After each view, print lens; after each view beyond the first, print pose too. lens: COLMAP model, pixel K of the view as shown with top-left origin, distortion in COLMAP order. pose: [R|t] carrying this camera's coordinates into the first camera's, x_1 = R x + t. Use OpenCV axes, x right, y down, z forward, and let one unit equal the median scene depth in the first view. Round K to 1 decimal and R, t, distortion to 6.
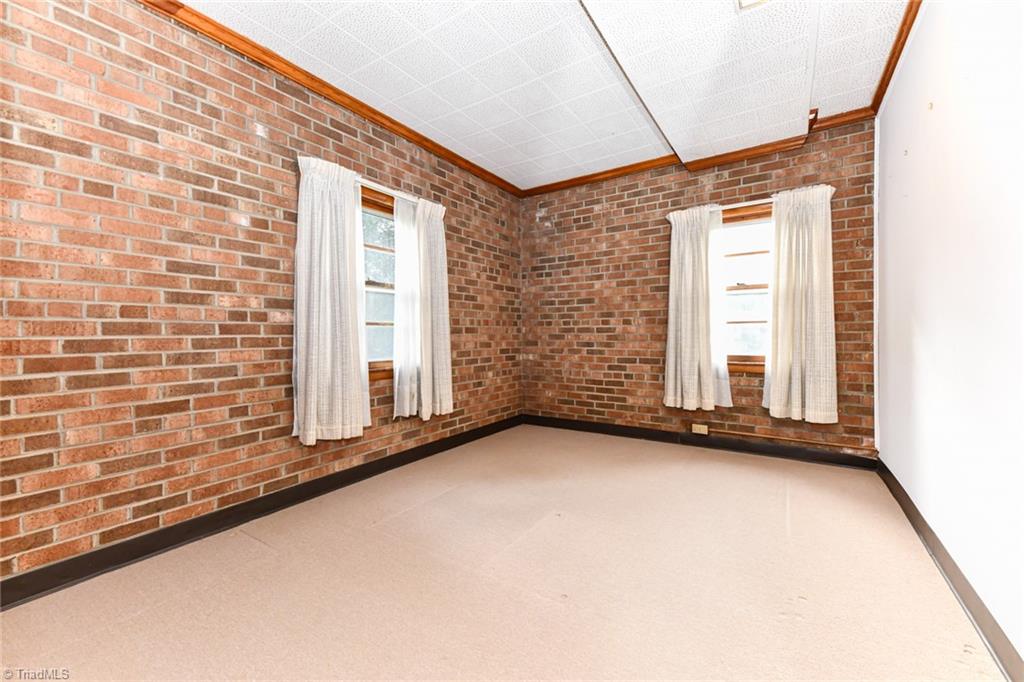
lens RADIAL K [[412.7, 0, 517.2], [0, 412.7, 337.5], [0, 0, 1]] dist [0.014925, -0.001205]
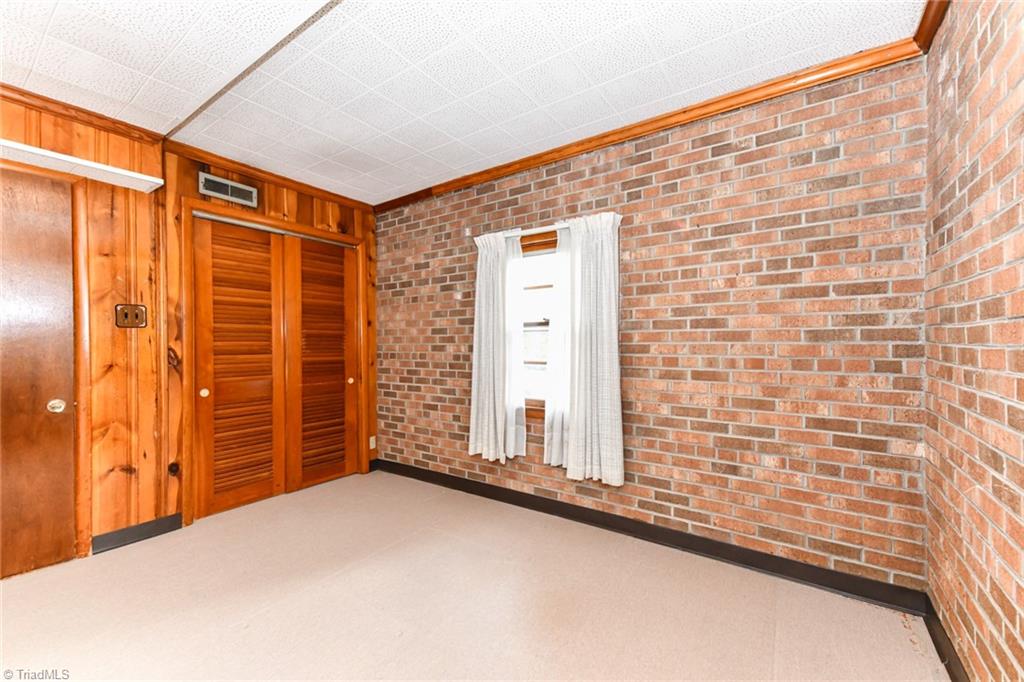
lens RADIAL K [[412.7, 0, 515.0], [0, 412.7, 351.2], [0, 0, 1]] dist [0.014925, -0.001205]
pose [[-0.035323, 0.019395, -0.999188, 0.676998], [-0.010689, 0.999747, 0.019784, -0.083696], [0.999319, 0.011379, -0.035107, 0.973879]]
